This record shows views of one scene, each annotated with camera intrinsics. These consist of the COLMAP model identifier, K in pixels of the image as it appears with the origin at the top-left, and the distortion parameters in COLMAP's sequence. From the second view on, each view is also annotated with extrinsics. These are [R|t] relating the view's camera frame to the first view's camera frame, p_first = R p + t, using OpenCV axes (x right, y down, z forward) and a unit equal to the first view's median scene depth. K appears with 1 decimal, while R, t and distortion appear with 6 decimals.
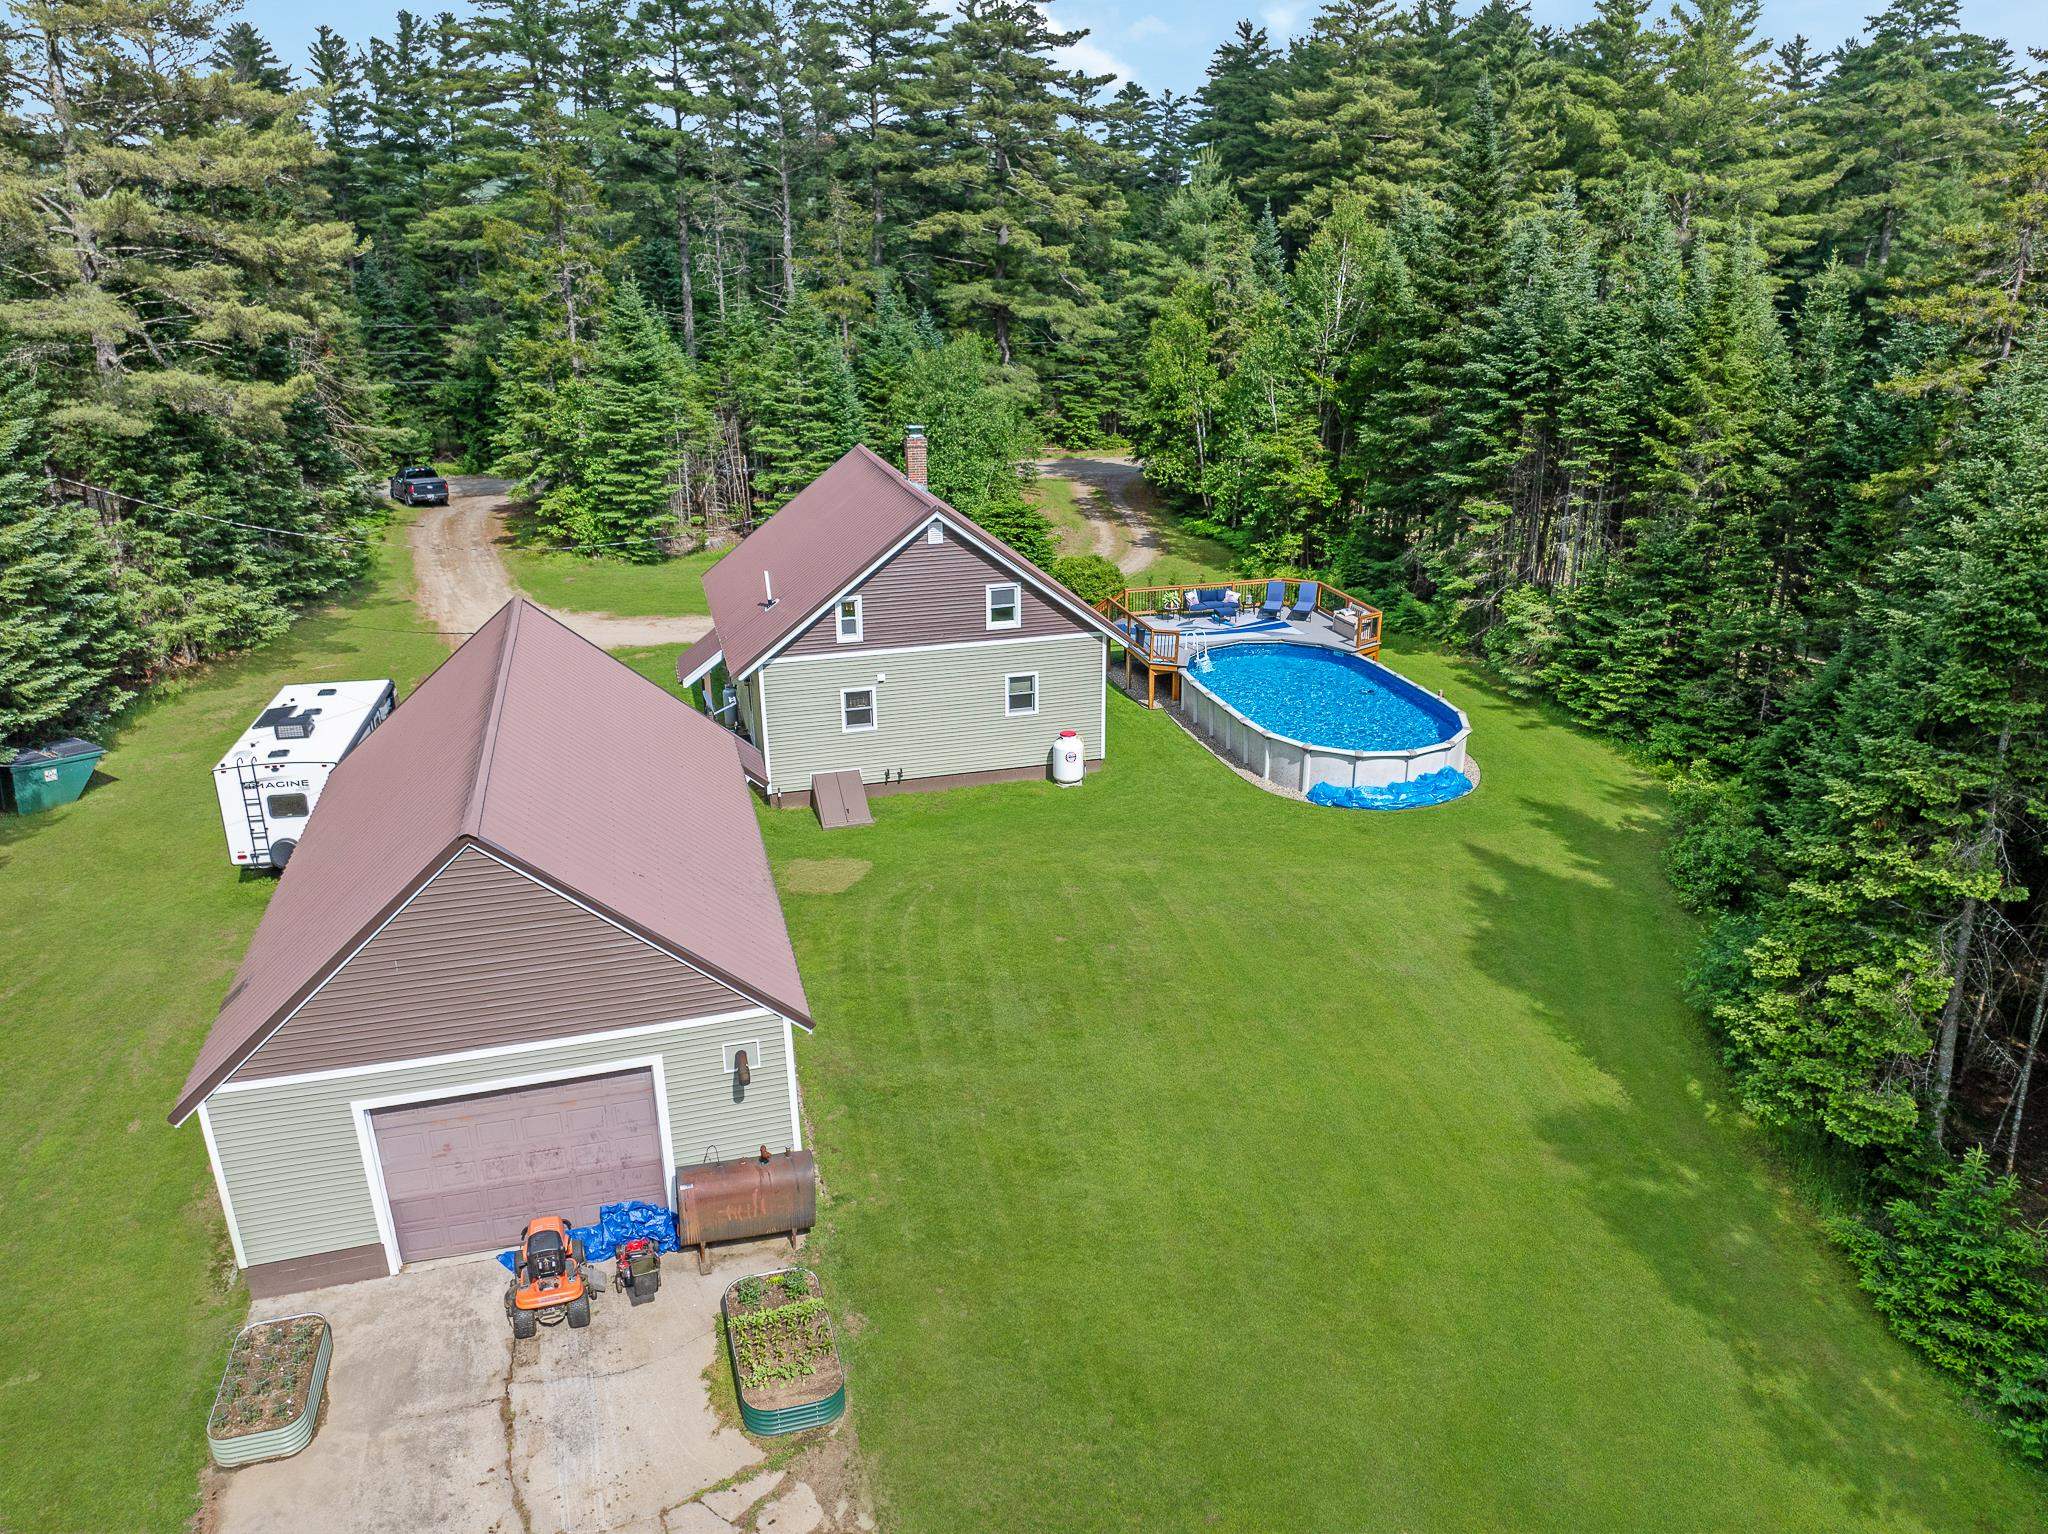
lens RADIAL K [[1437.6, 0, 1026.4], [0, 1437.6, 759.6], [0, 0, 1]] dist [-0.041453, 0.000855]
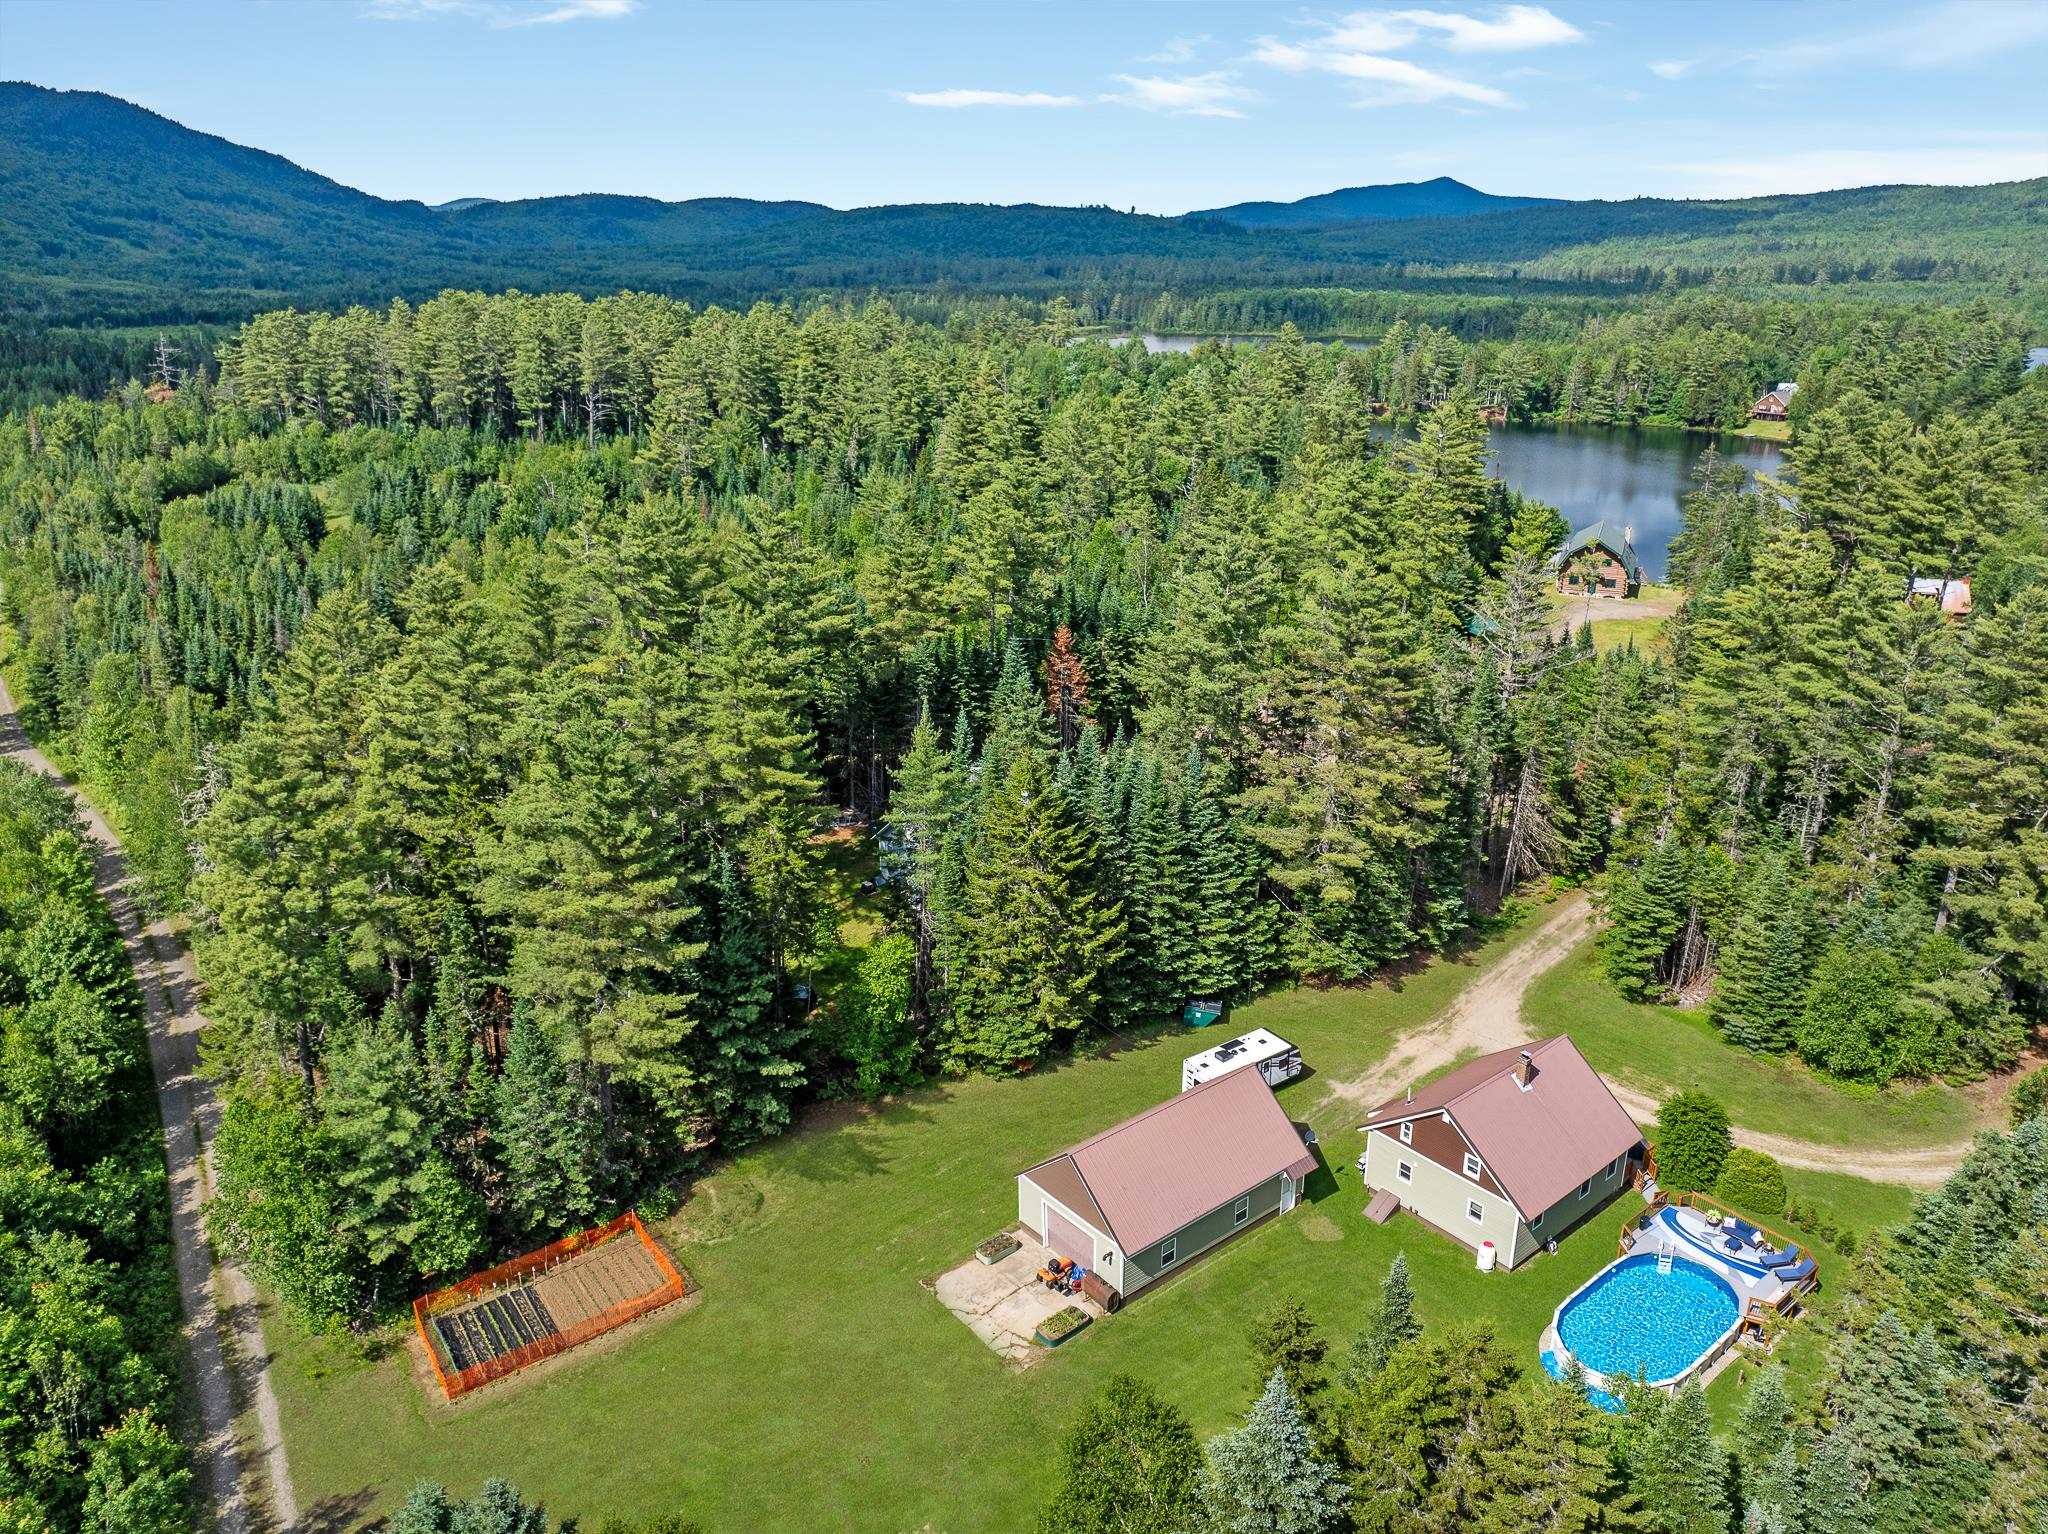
lens RADIAL K [[1437.6, 0, 1026.4], [0, 1437.6, 759.6], [0, 0, 1]] dist [-0.041453, 0.000855]
pose [[0.389625, 0.307997, -0.867946, 1.058261], [-0.316480, 0.929807, 0.187879, -0.666820], [0.864889, 0.201485, 0.459752, -0.434196]]
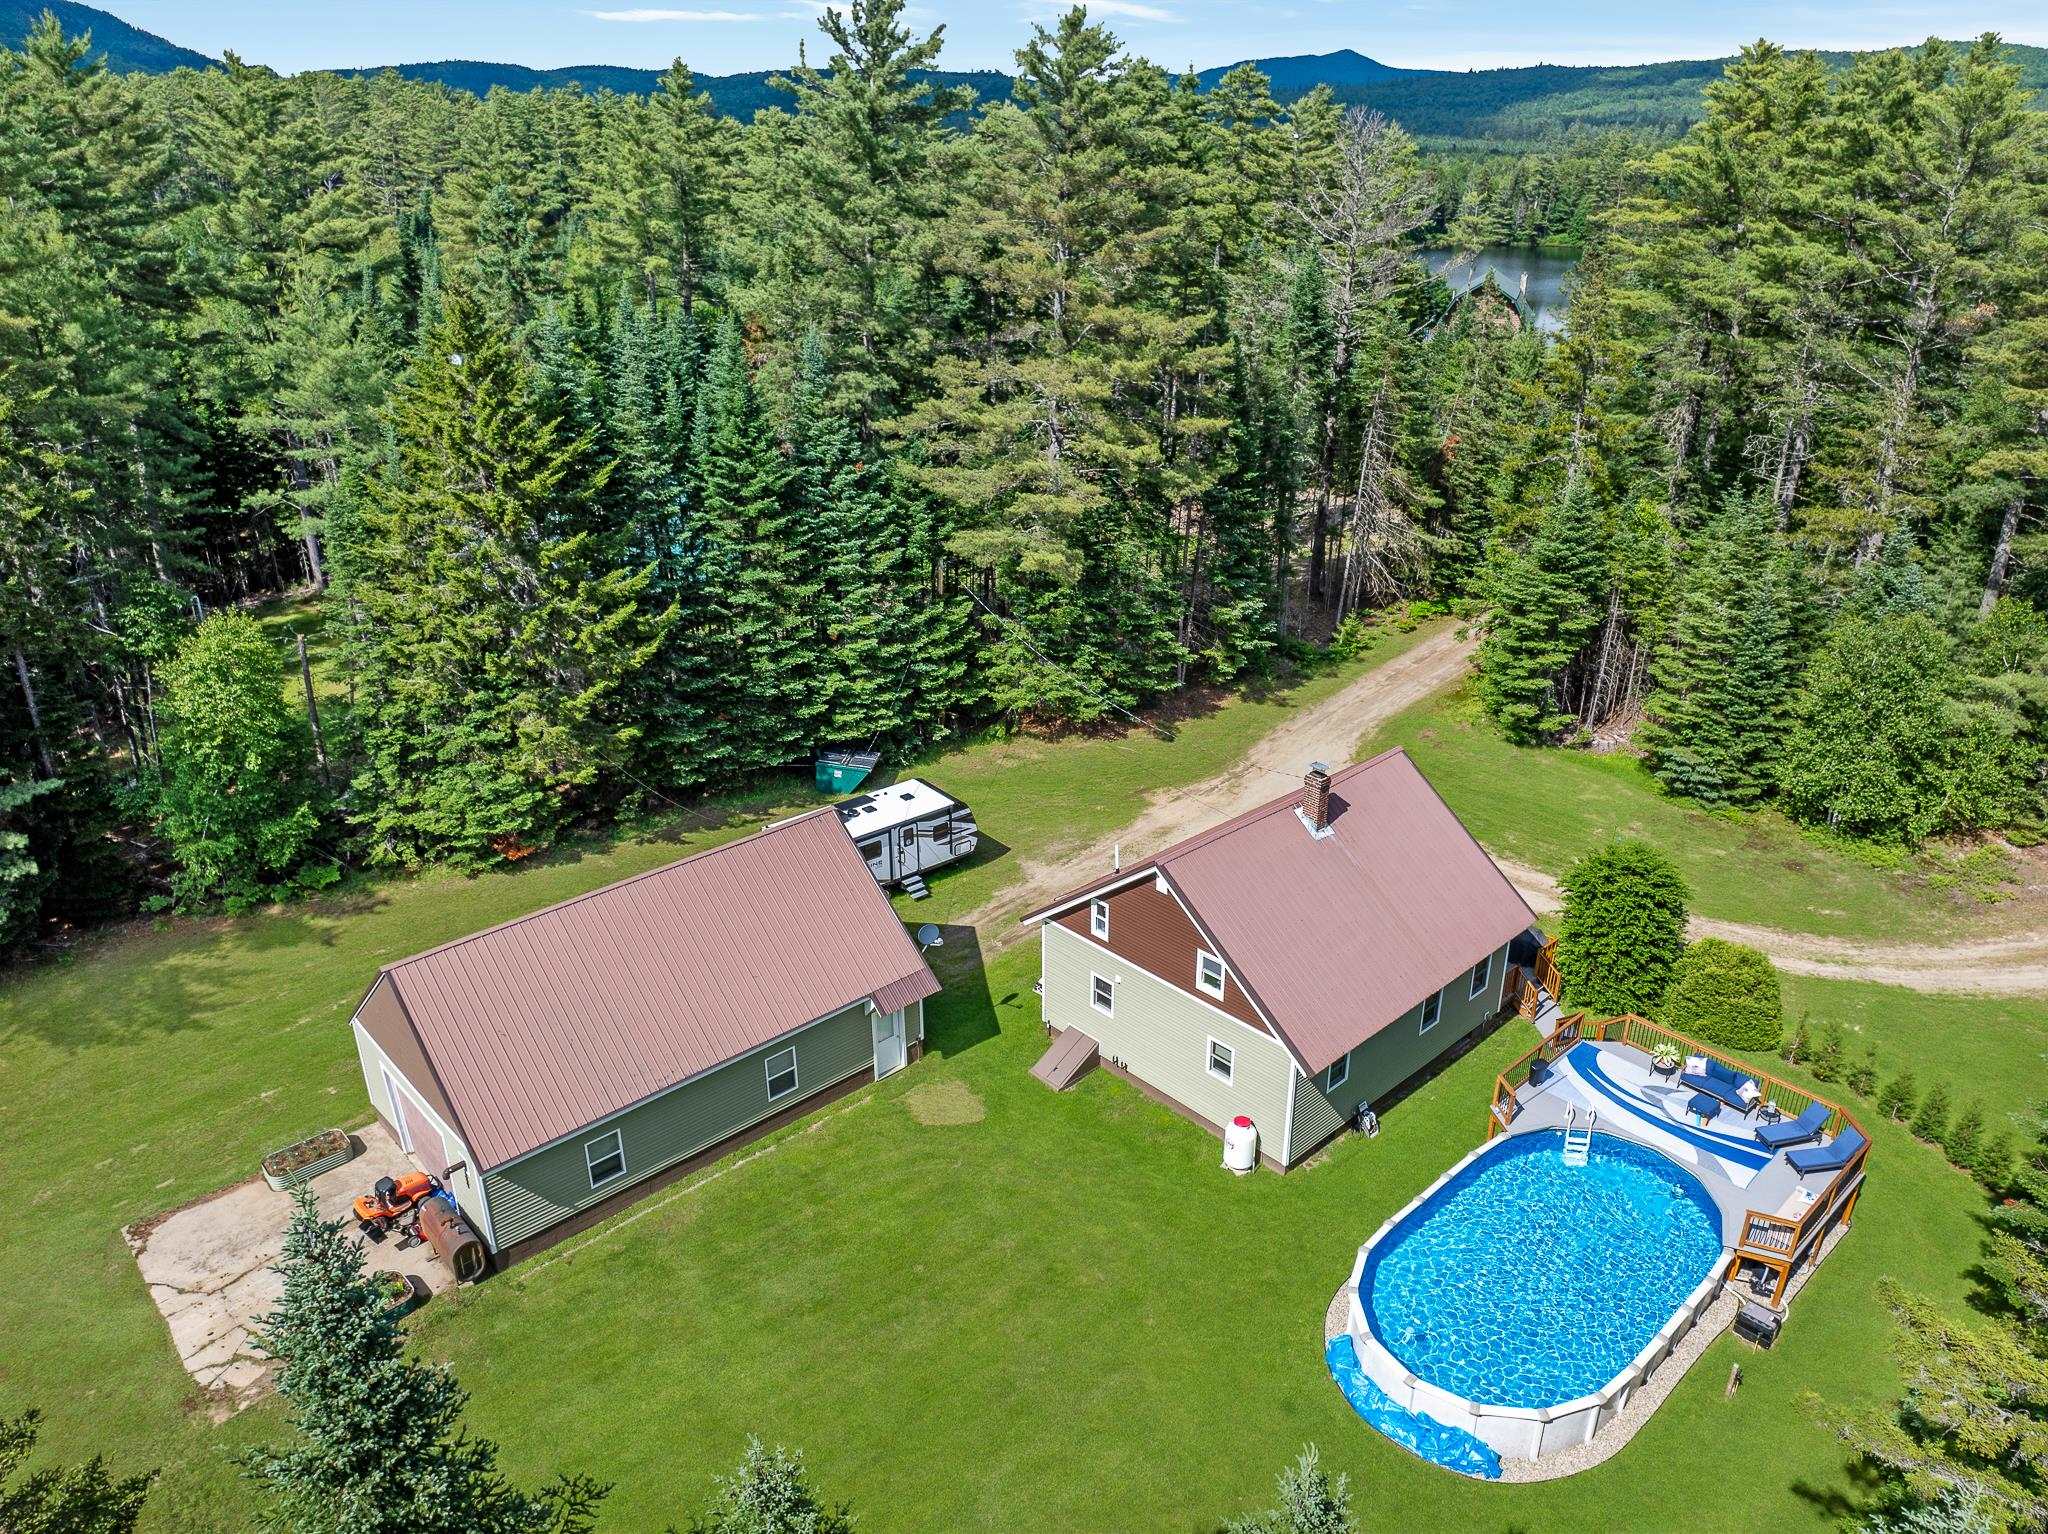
lens RADIAL K [[1440.5, 0, 1025.0], [0, 1440.5, 758.3], [0, 0, 1]] dist [-0.033937, -0.009428]
pose [[0.449810, 0.361371, -0.816751, 0.584314], [-0.309818, 0.920837, 0.236797, -0.375150], [0.837665, 0.146531, 0.526161, 0.290248]]
